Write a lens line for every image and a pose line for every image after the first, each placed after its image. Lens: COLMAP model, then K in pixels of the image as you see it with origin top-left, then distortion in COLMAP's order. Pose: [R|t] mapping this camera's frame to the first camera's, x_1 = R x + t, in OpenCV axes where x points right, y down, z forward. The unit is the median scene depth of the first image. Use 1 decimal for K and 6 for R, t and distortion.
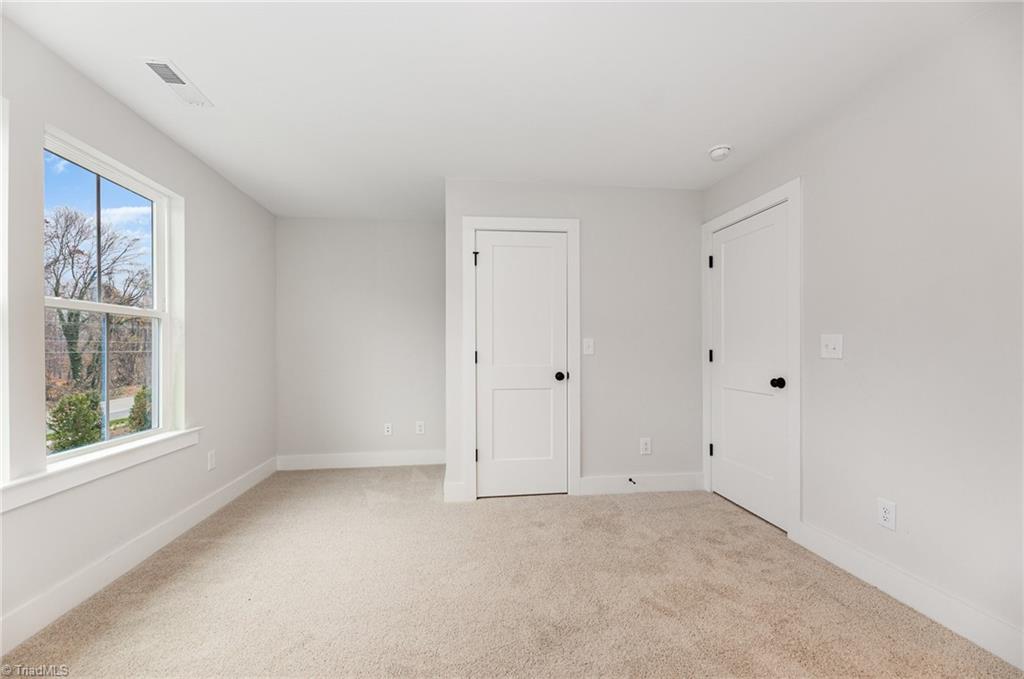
lens RADIAL K [[414.2, 0, 508.3], [0, 414.2, 339.2], [0, 0, 1]] dist [-0.001517, -0.000229]
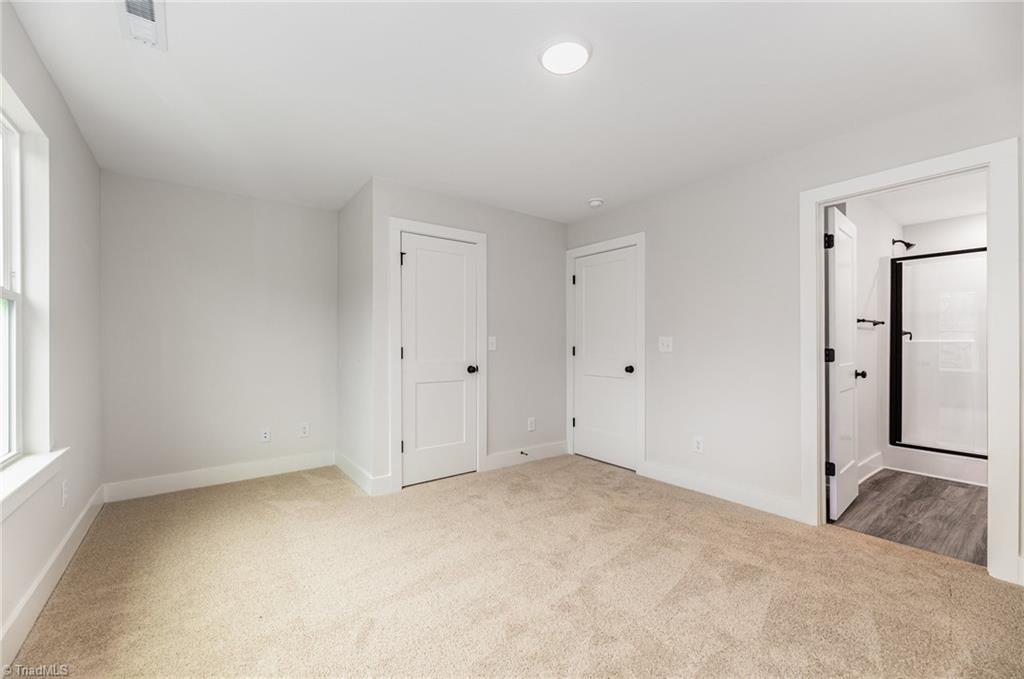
lens RADIAL K [[415.4, 0, 505.1], [0, 415.4, 334.1], [0, 0, 1]] dist [-0.001970, -0.000300]
pose [[0.866451, 0.017620, 0.498951, -0.376060], [-0.015562, 0.999845, -0.008284, 0.000337], [-0.499020, -0.000587, 0.866590, -0.039283]]
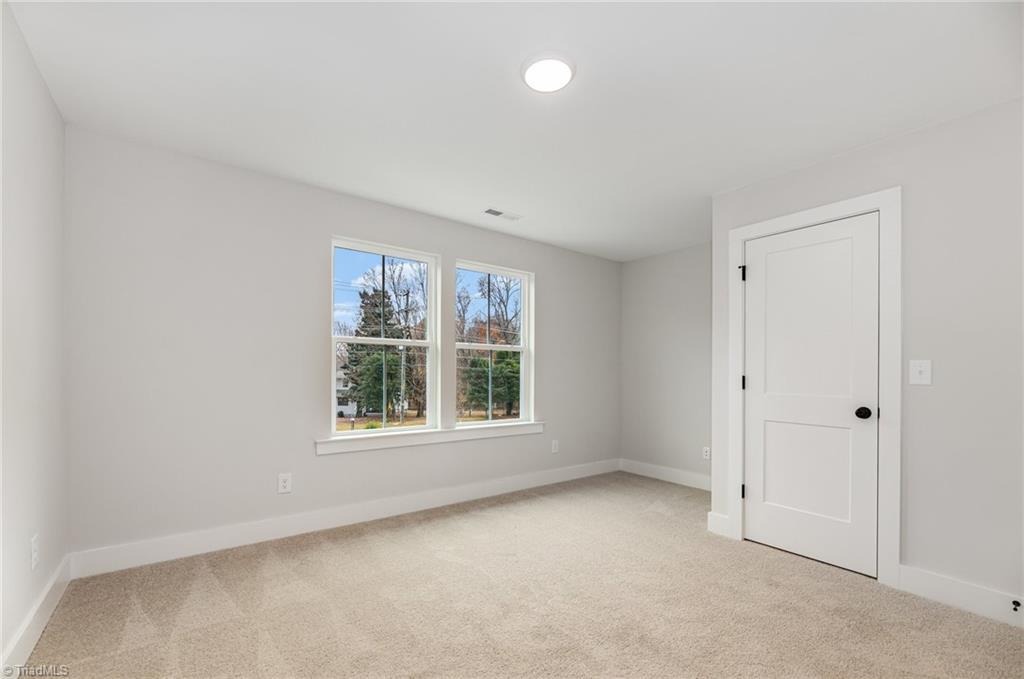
lens RADIAL K [[430.5, 0, 510.1], [0, 430.5, 359.0], [0, 0, 1]] dist [0.001445, -0.000051]
pose [[0.503968, -0.013932, -0.863610, 0.475604], [0.002701, 0.999890, -0.014555, 0.005262], [0.863718, 0.005003, 0.503951, 0.087118]]
